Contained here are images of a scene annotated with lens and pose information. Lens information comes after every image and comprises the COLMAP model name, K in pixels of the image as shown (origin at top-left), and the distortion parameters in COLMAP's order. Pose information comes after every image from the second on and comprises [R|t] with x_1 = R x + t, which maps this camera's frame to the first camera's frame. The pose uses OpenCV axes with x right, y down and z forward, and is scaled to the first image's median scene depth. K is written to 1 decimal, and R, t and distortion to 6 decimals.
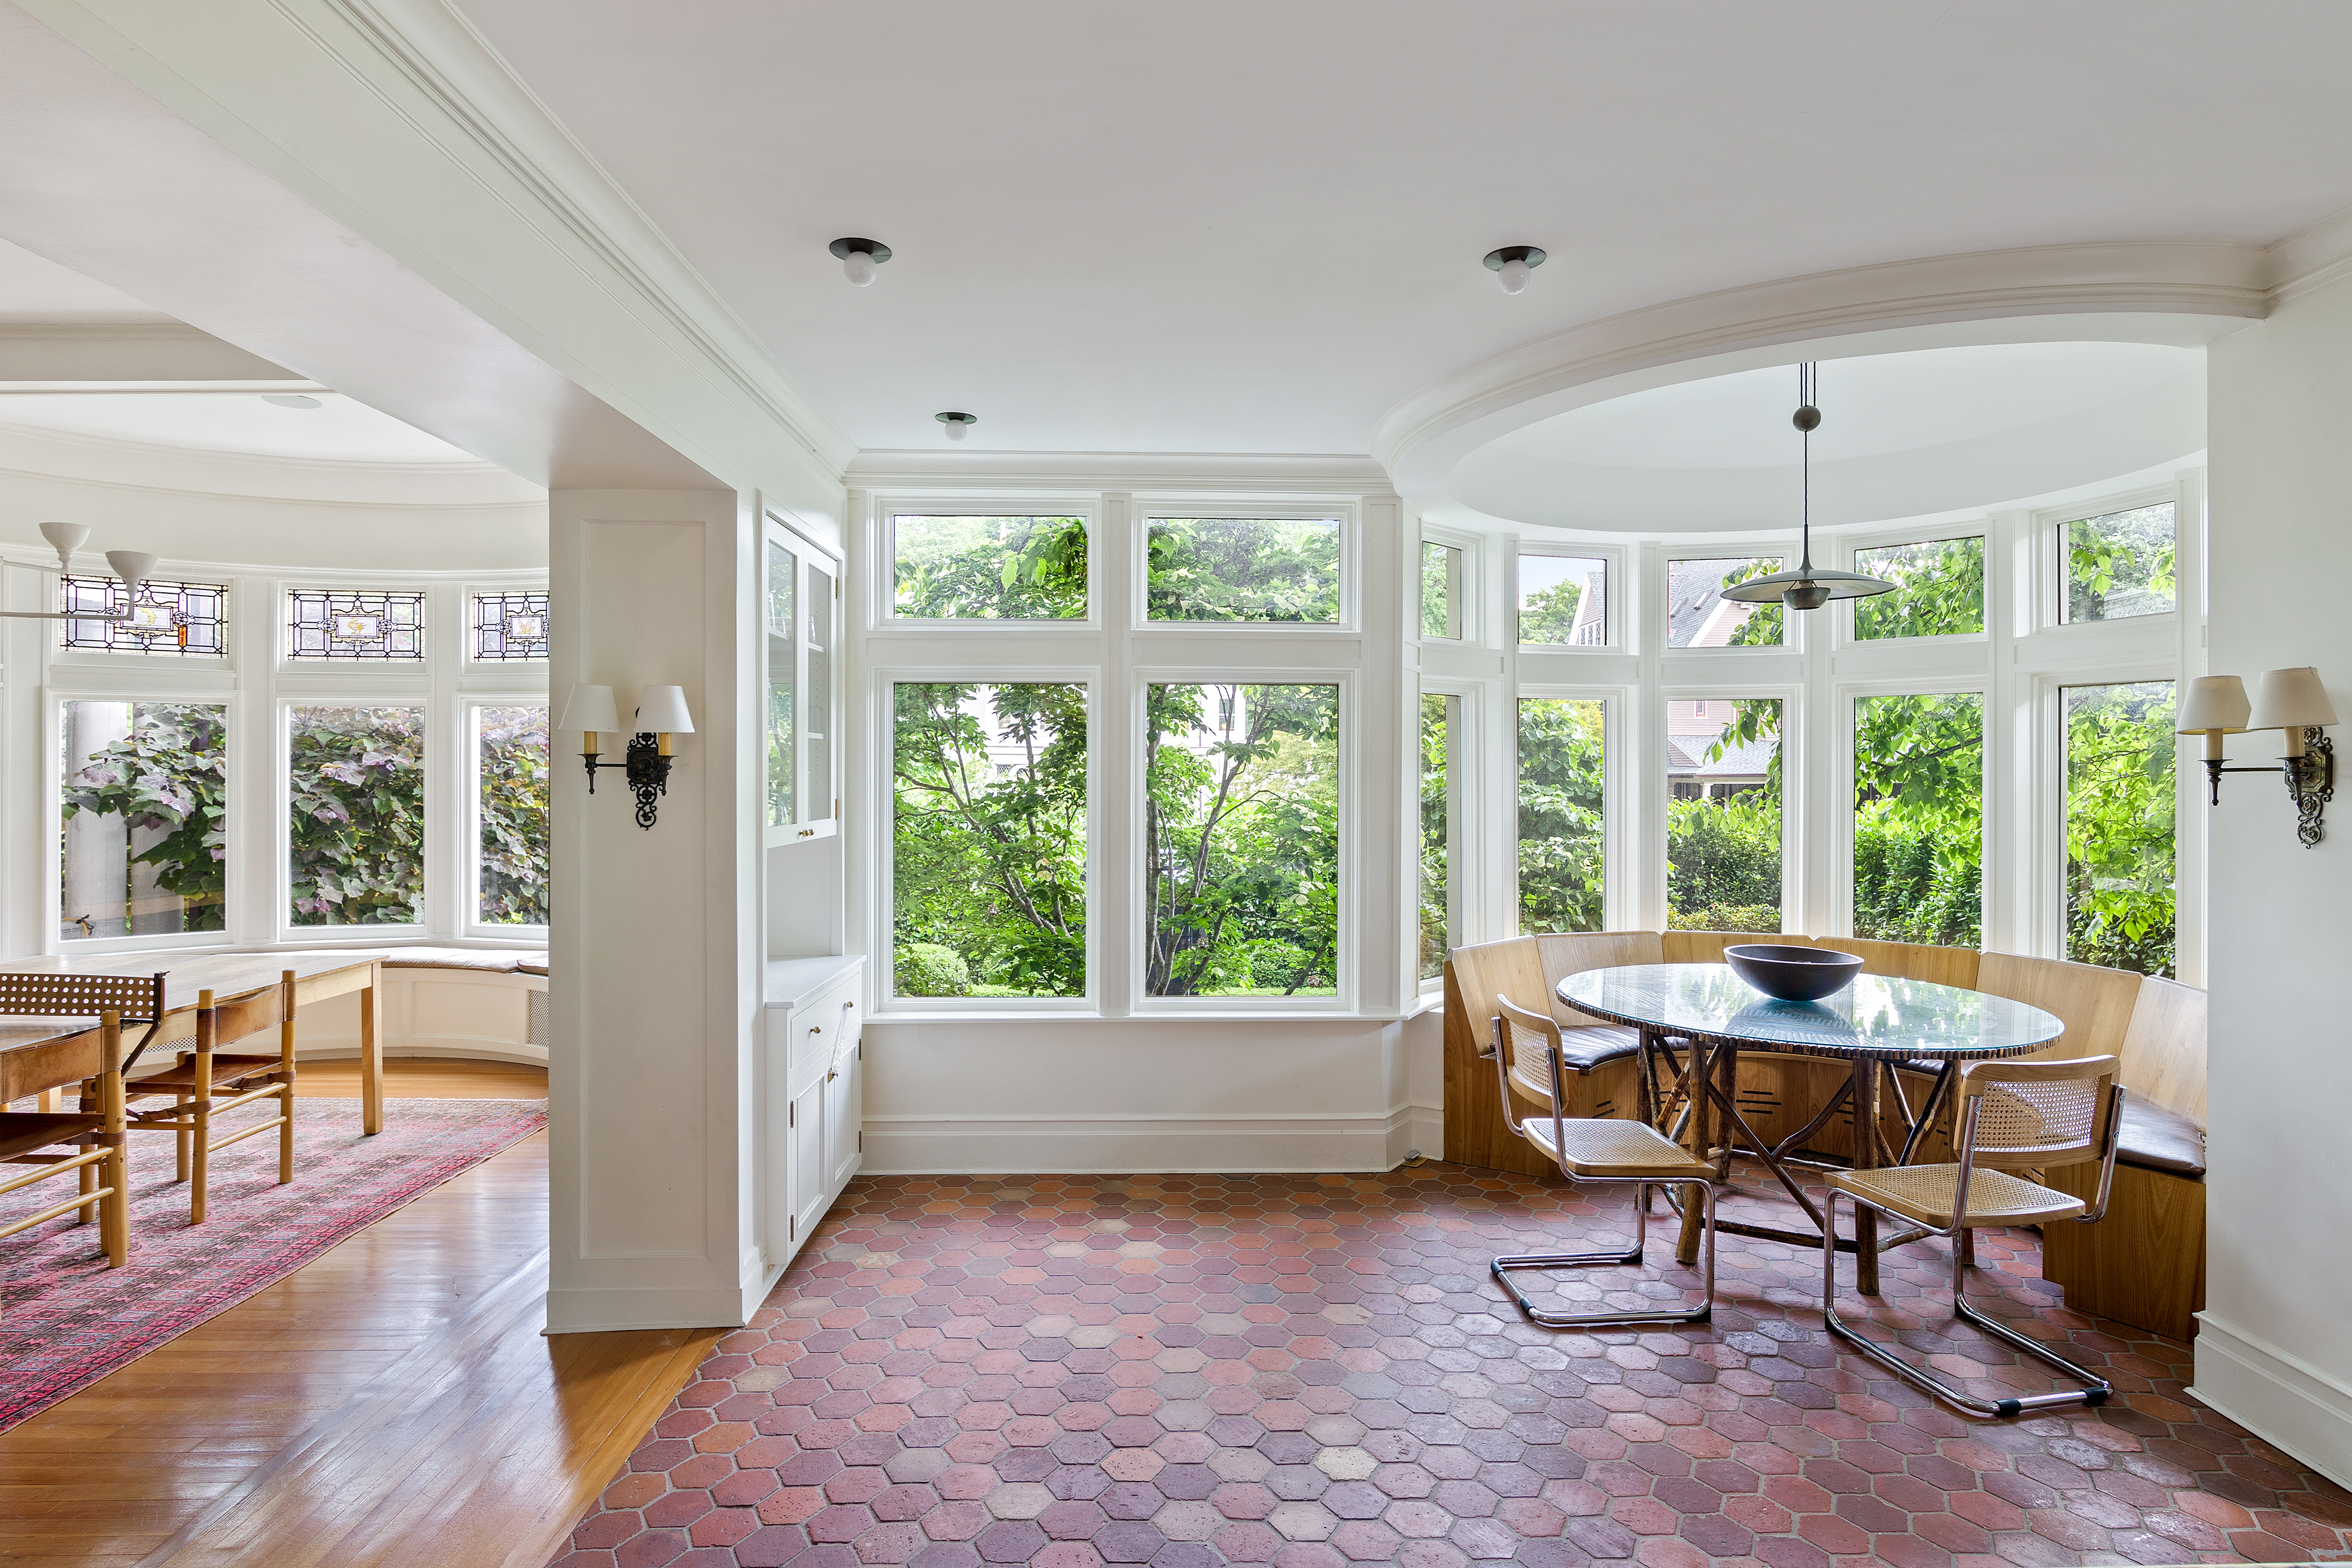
lens RADIAL K [[1256.1, 0, 1182.6], [0, 1256.1, 771.6], [0, 0, 1]] dist [-0.011287, -0.000312]
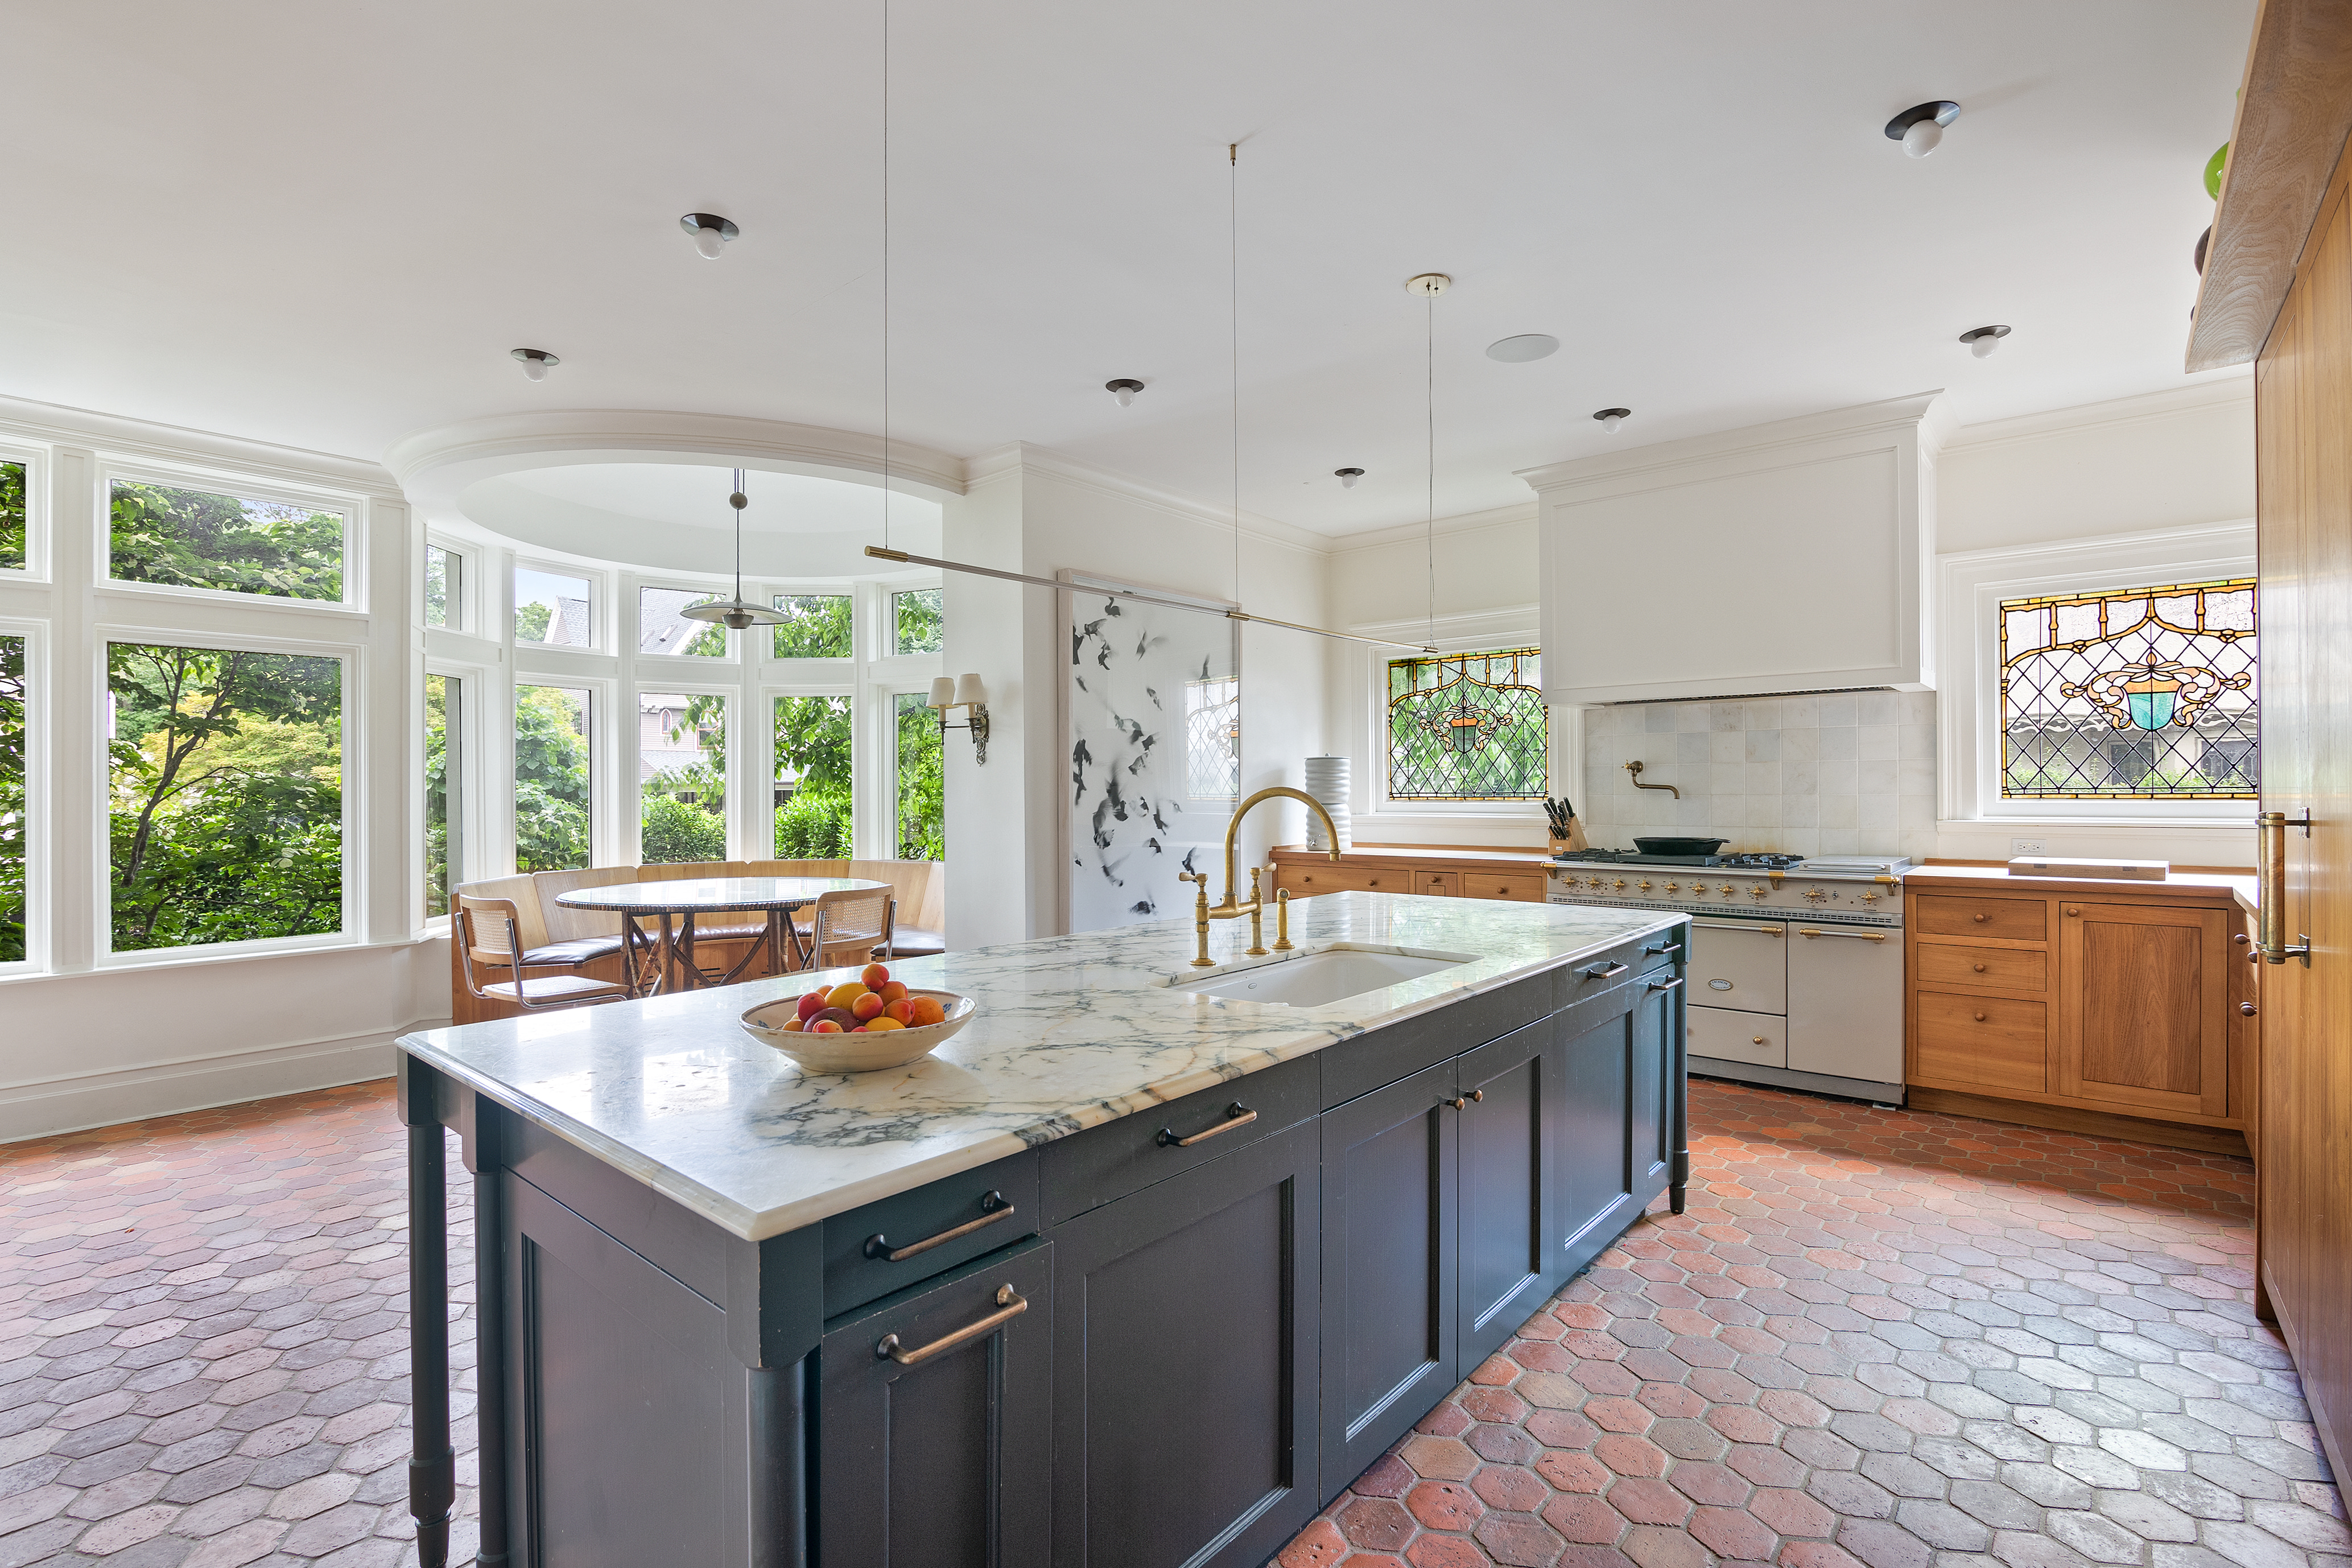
lens RADIAL K [[1077.3, 0, 1177.1], [0, 1077.3, 782.0], [0, 0, 1]] dist [-0.012834, -0.000432]
pose [[0.670078, -0.005299, 0.742271, -0.083007], [0.006399, 0.999979, 0.001362, 0.043908], [-0.742263, 0.003837, 0.670098, -0.197024]]
